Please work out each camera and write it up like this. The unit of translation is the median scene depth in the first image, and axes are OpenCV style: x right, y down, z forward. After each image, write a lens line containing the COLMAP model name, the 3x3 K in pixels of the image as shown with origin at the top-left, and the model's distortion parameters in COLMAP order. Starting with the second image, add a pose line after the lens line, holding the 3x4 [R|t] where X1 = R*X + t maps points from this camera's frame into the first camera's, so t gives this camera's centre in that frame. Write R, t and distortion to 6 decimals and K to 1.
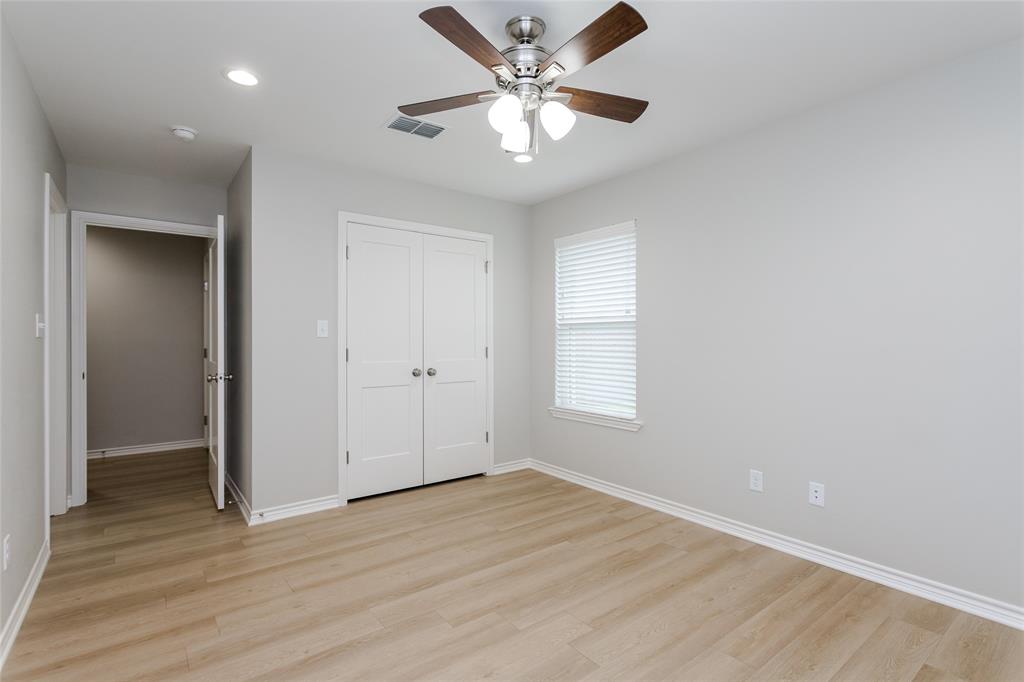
lens RADIAL K [[480.9, 0, 505.5], [0, 480.9, 345.5], [0, 0, 1]] dist [-0.002216, 0.000077]
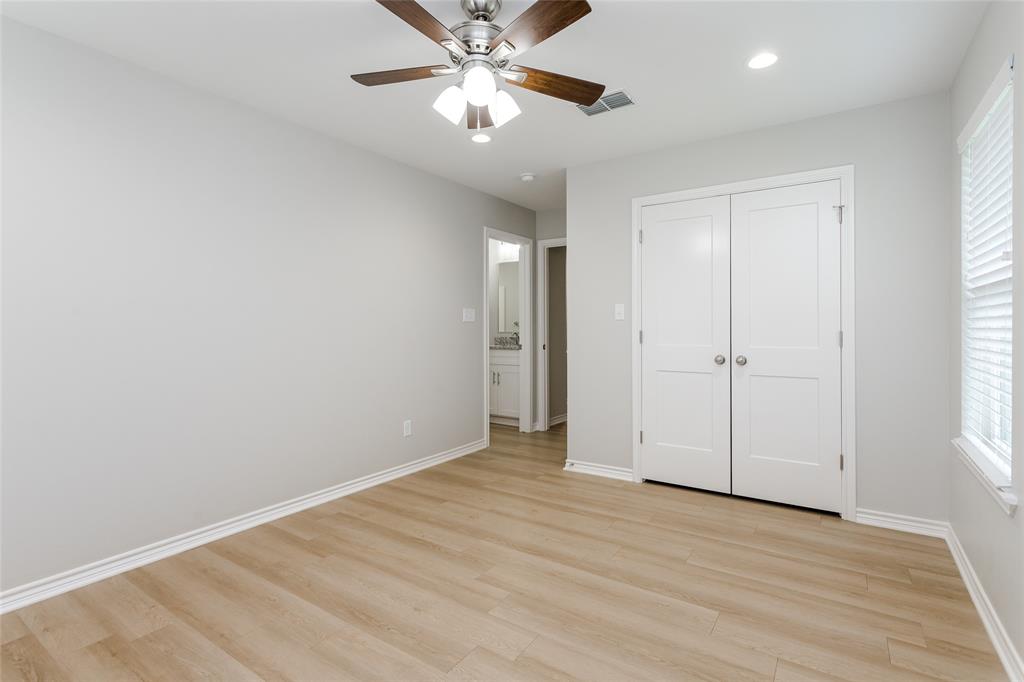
lens RADIAL K [[489.9, 0, 528.7], [0, 489.9, 338.3], [0, 0, 1]] dist [-0.000801, -0.000349]
pose [[0.332395, 0.020777, -0.942911, 0.613926], [-0.004880, 0.999782, 0.020310, 0.002236], [0.943128, -0.002149, 0.332424, 0.456330]]
